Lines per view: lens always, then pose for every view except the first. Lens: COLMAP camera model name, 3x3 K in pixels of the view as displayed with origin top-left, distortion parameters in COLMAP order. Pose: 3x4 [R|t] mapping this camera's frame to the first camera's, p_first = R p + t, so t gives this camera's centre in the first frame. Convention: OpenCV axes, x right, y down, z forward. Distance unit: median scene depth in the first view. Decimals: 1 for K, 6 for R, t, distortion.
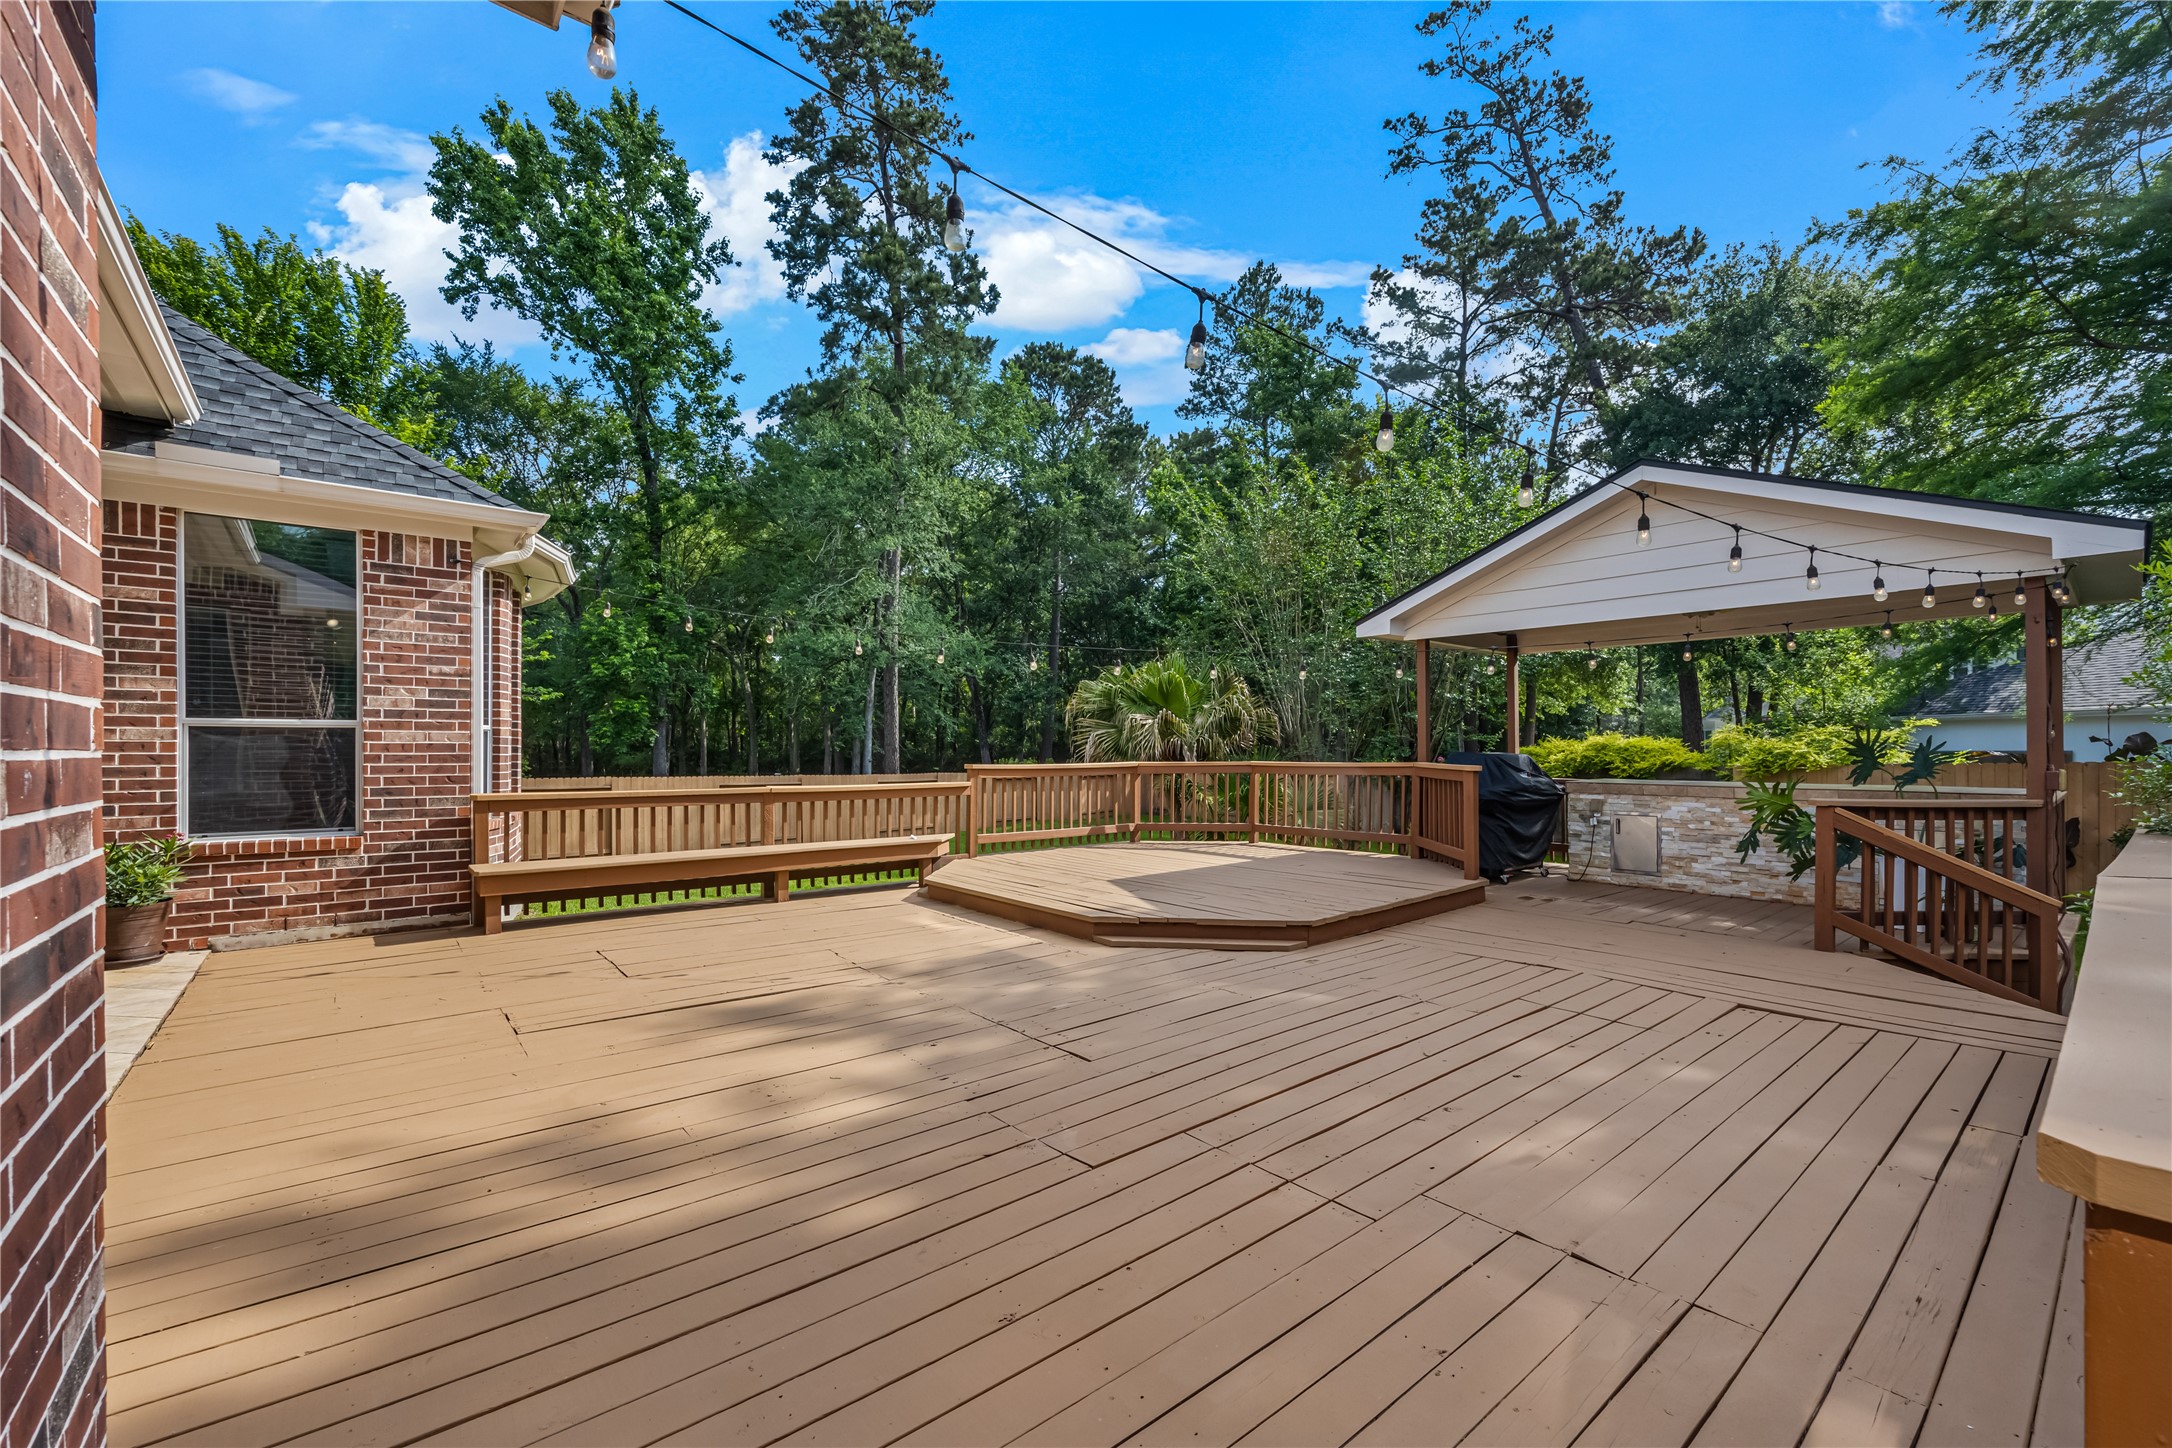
lens RADIAL K [[881.9, 0, 1087.9], [0, 881.9, 745.6], [0, 0, 1]] dist [-0.000079, -0.000002]
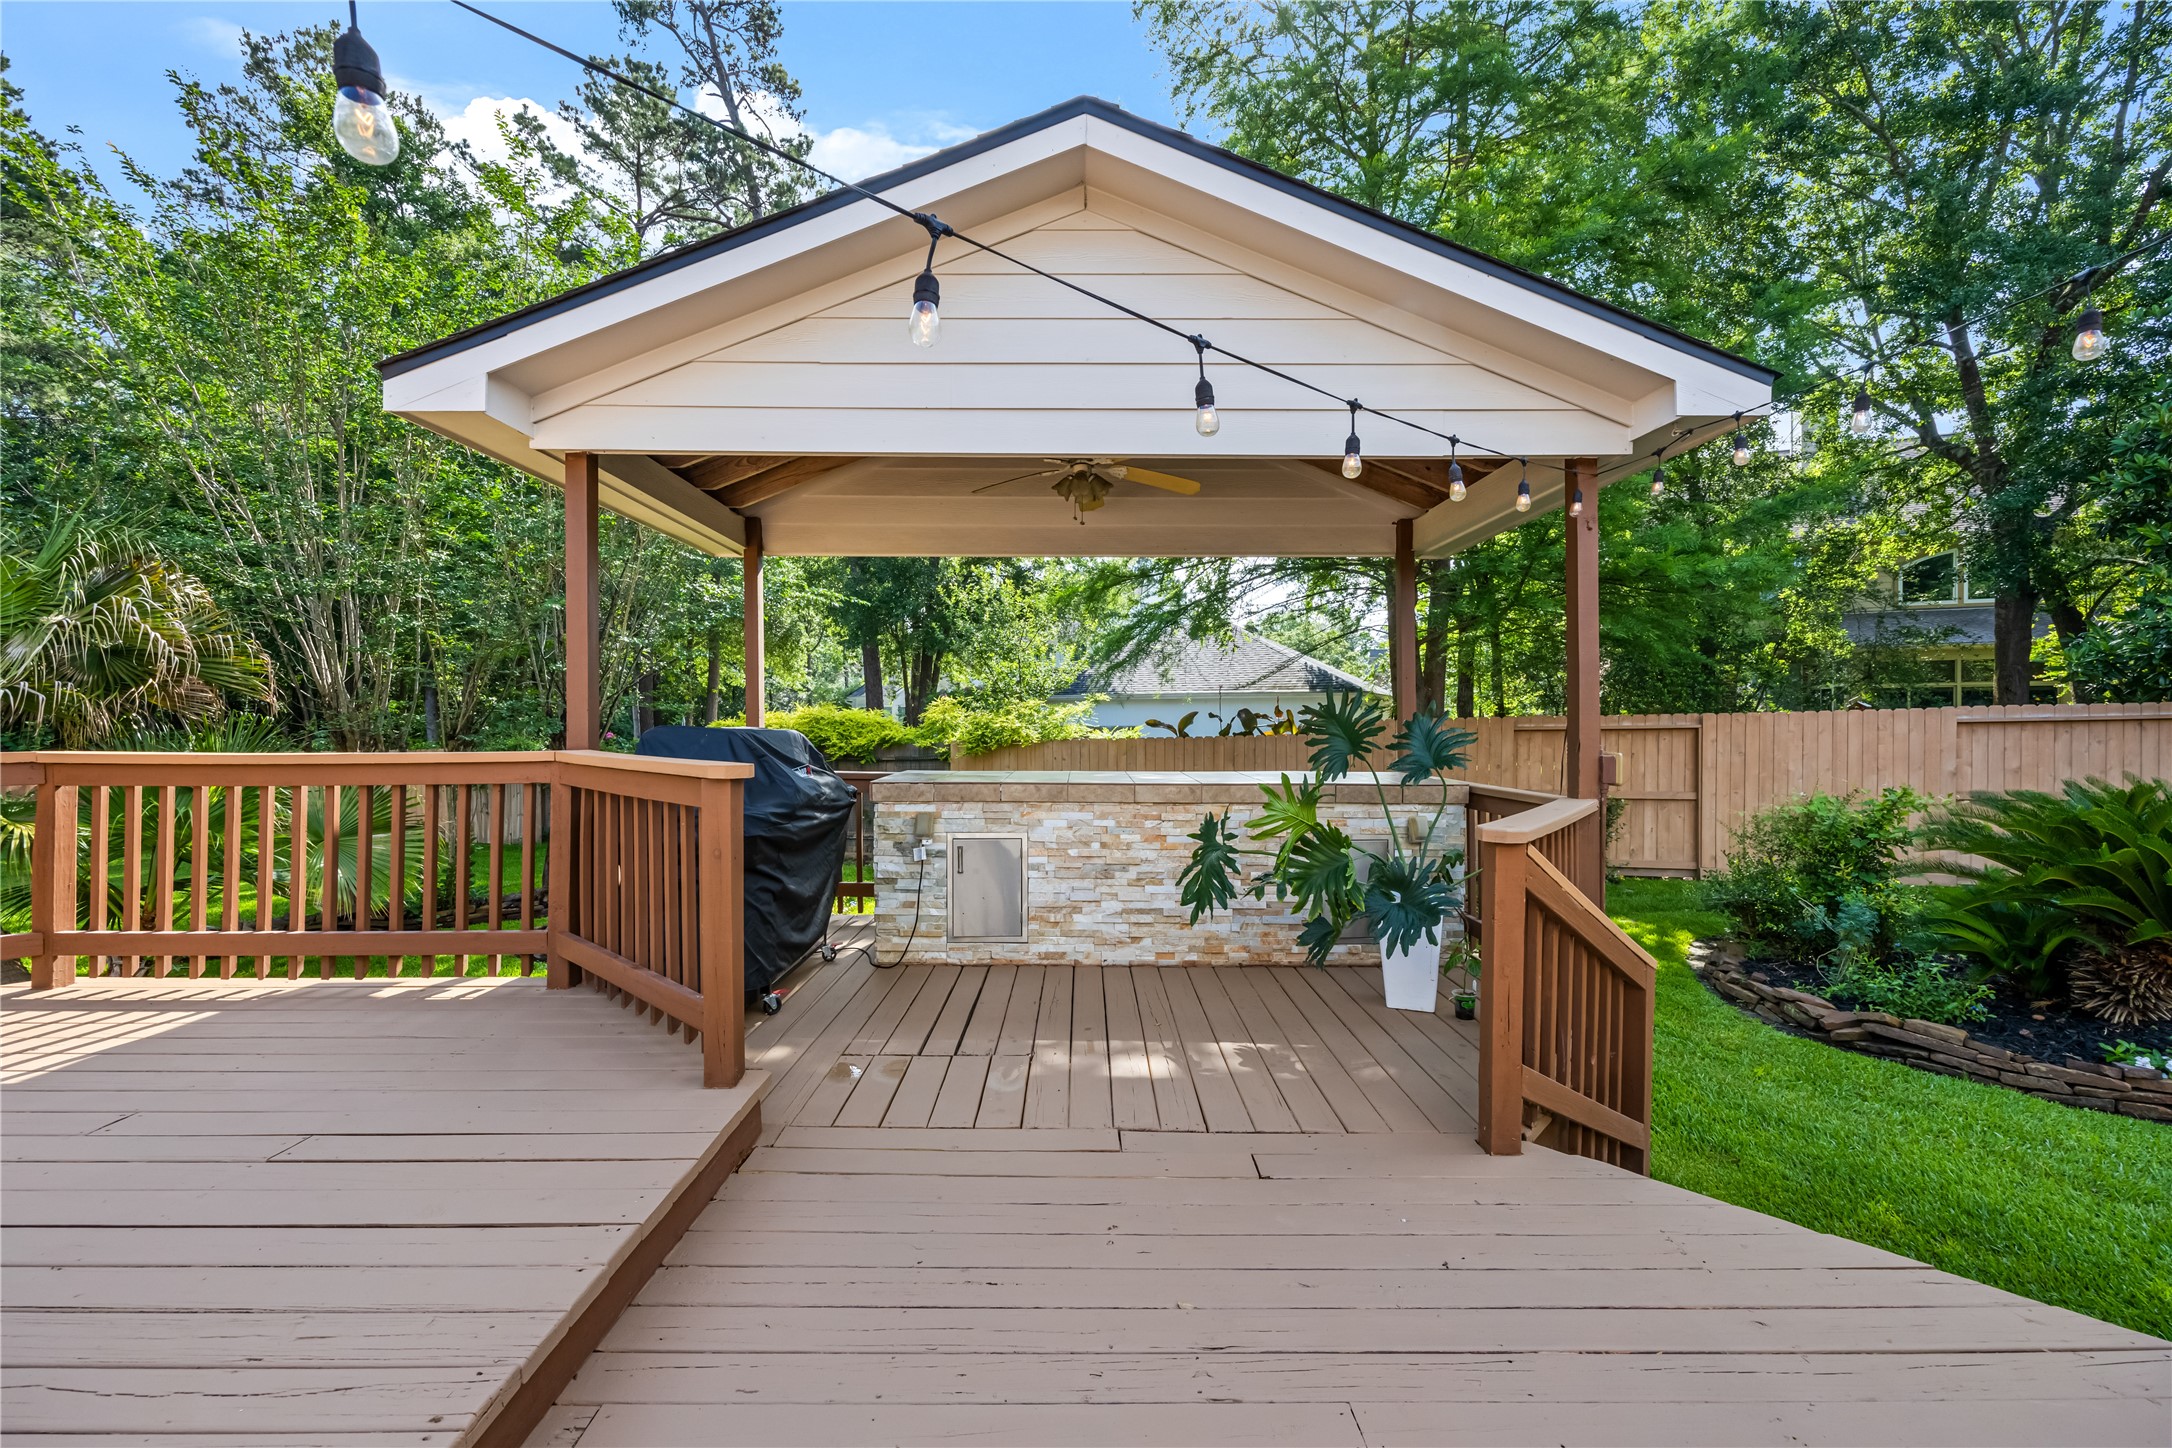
lens RADIAL K [[881.9, 0, 1087.7], [0, 881.9, 729.2], [0, 0, 1]] dist [-0.000079, -0.000002]
pose [[0.637441, -0.002449, 0.770495, 0.150376], [-0.005195, 0.999959, 0.007476, 0.003183], [-0.770481, -0.008768, 0.637402, 0.390197]]
